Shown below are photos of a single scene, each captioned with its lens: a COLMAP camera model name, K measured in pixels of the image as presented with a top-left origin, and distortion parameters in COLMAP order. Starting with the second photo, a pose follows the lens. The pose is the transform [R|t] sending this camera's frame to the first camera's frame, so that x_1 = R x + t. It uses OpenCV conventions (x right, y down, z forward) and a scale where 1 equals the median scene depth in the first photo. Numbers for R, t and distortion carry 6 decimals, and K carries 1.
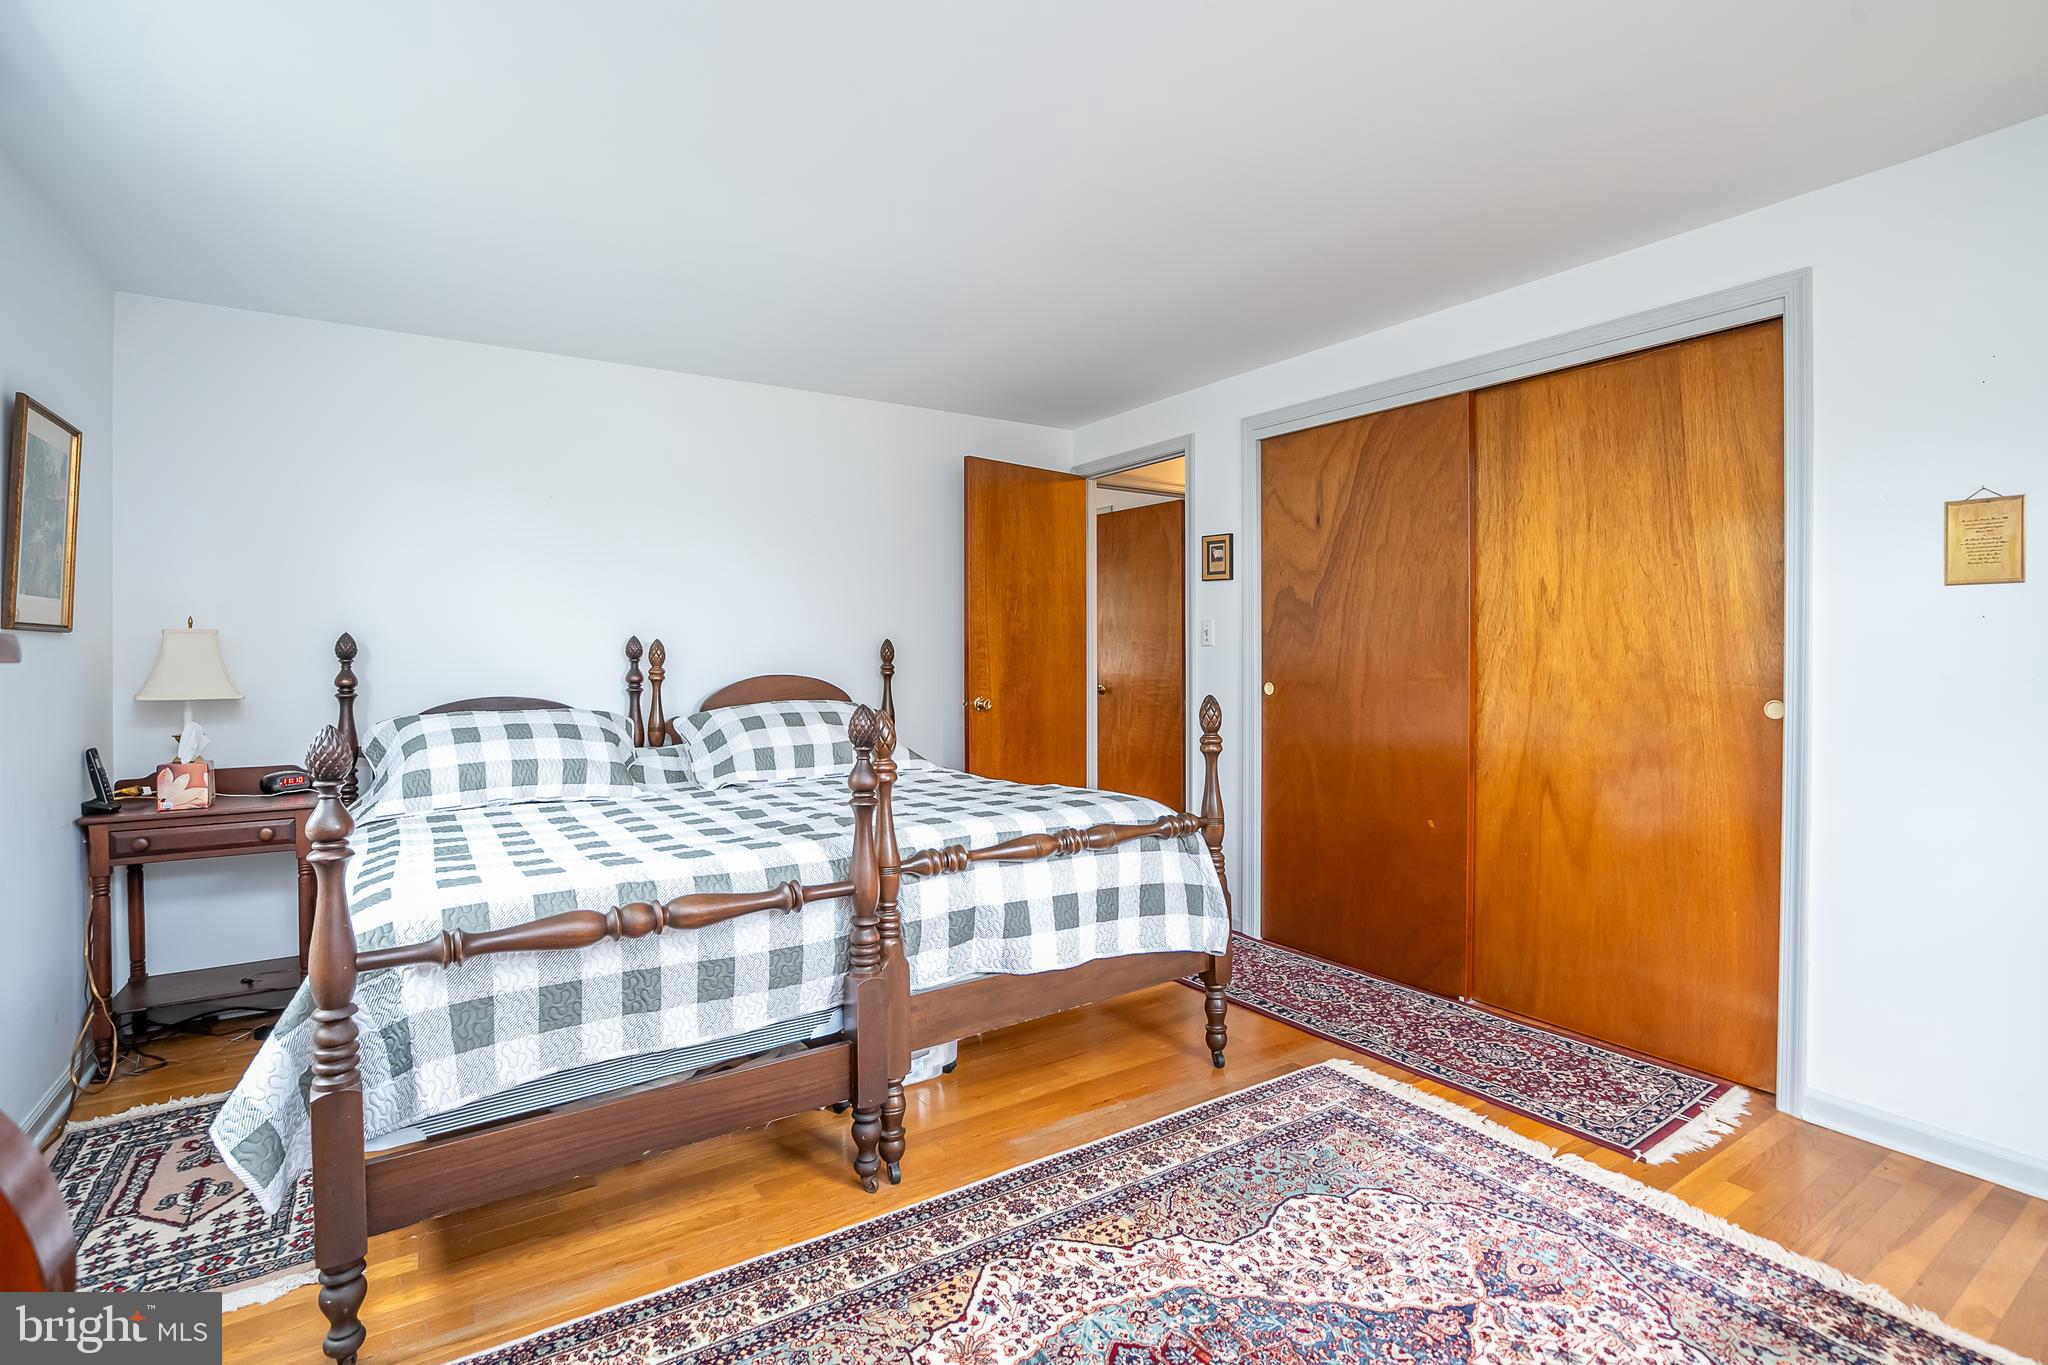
lens RADIAL K [[963.6, 0, 1028.0], [0, 963.6, 677.2], [0, 0, 1]] dist [-0.039748, 0.006194]
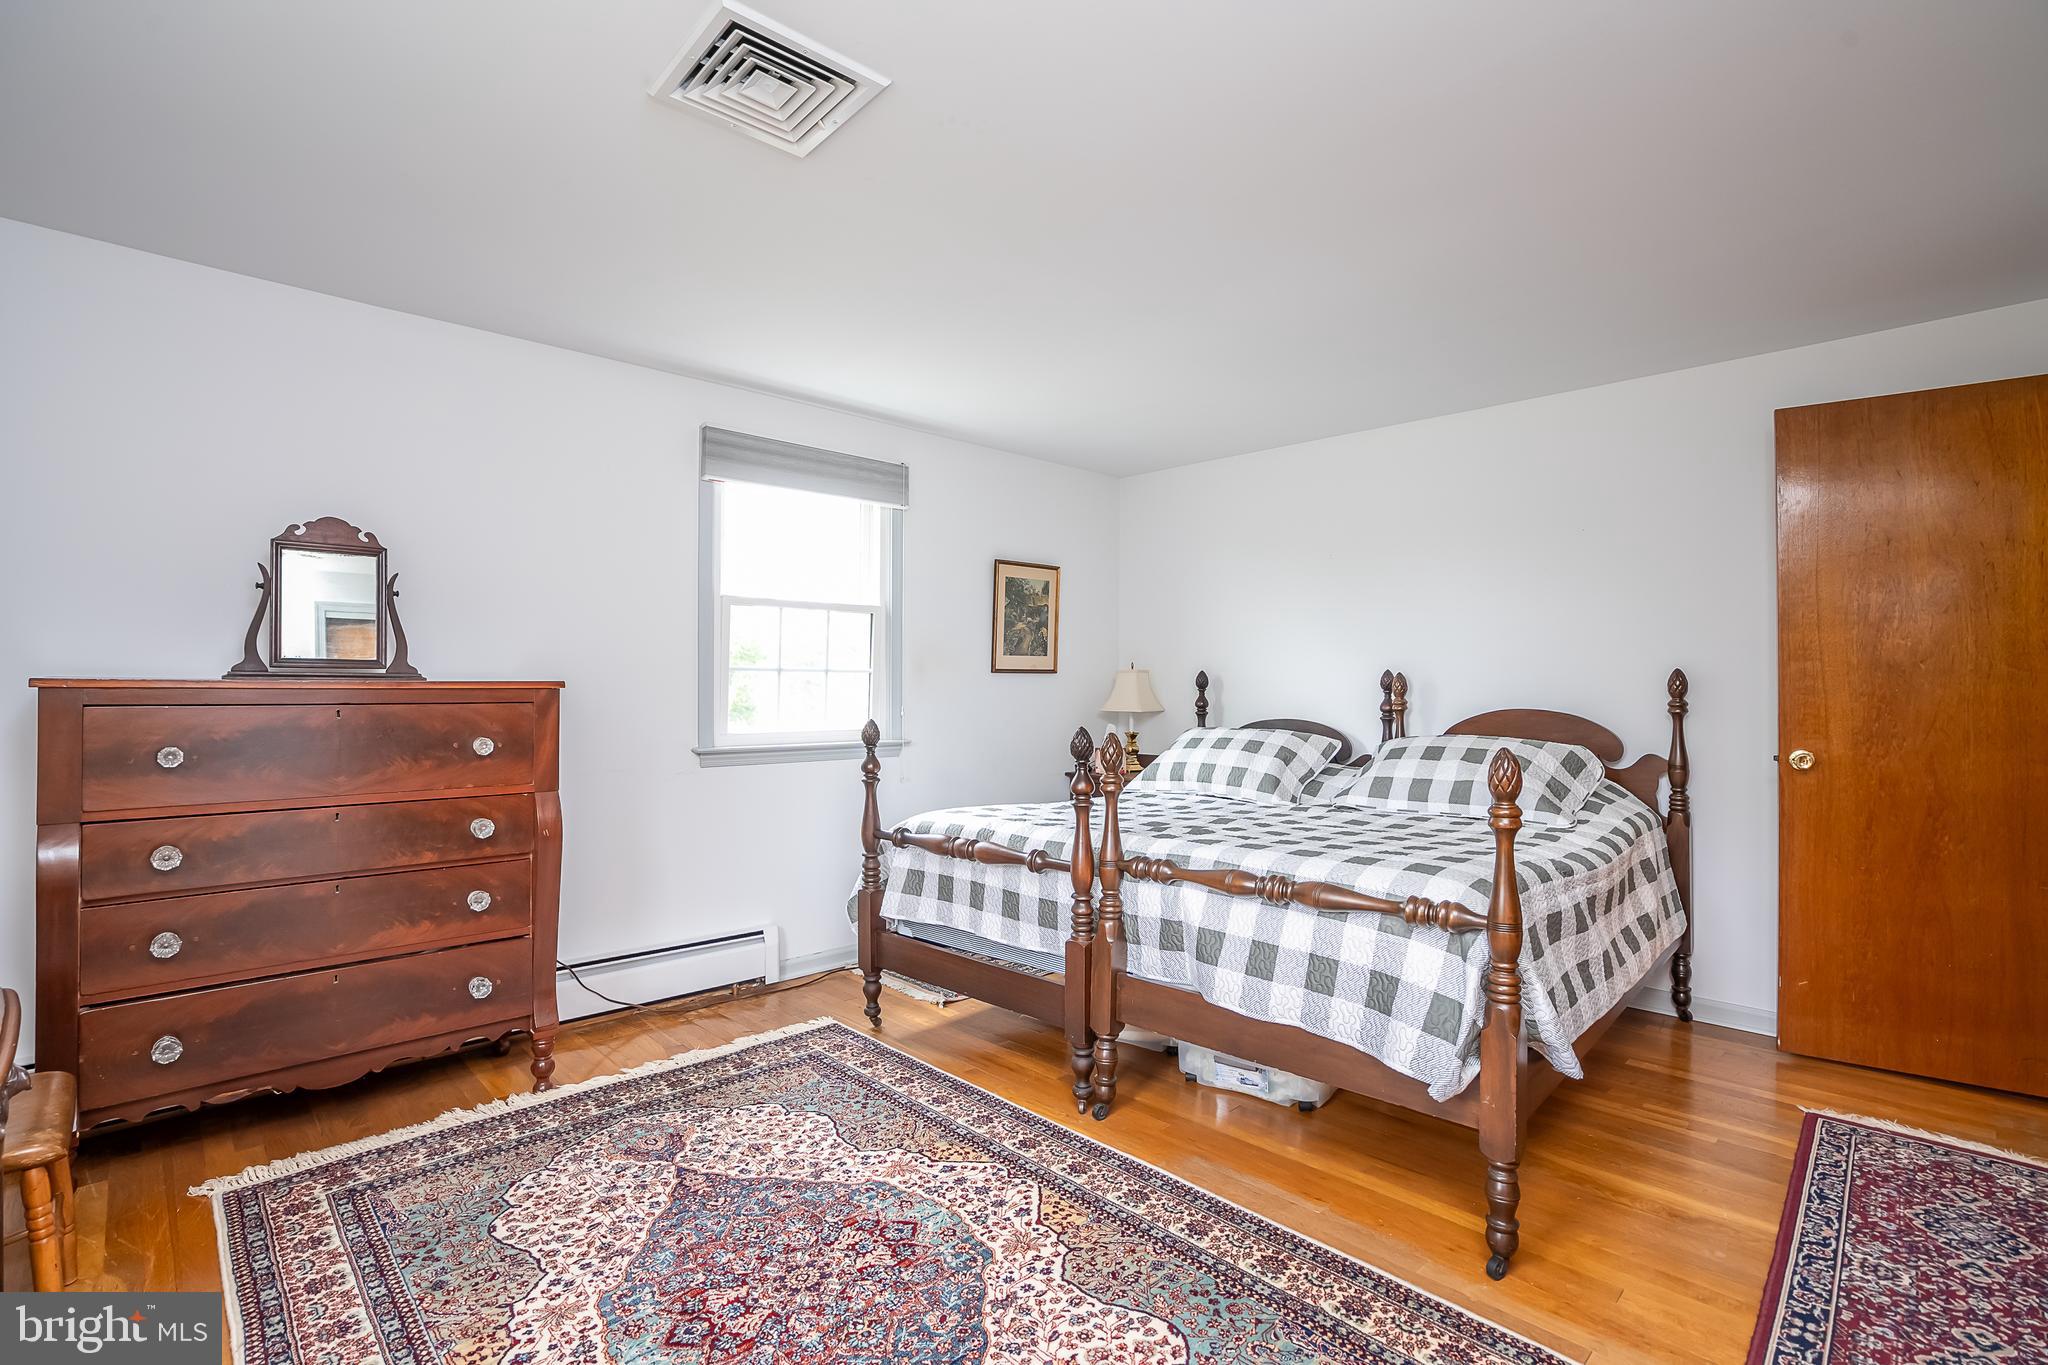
lens RADIAL K [[963.6, 0, 1023.5], [0, 963.6, 685.3], [0, 0, 1]] dist [-0.039748, 0.006194]
pose [[0.169321, 0.001260, -0.985560, 0.940976], [-0.024091, 0.999706, -0.002861, -0.018607], [0.985266, 0.024228, 0.169302, 0.611412]]
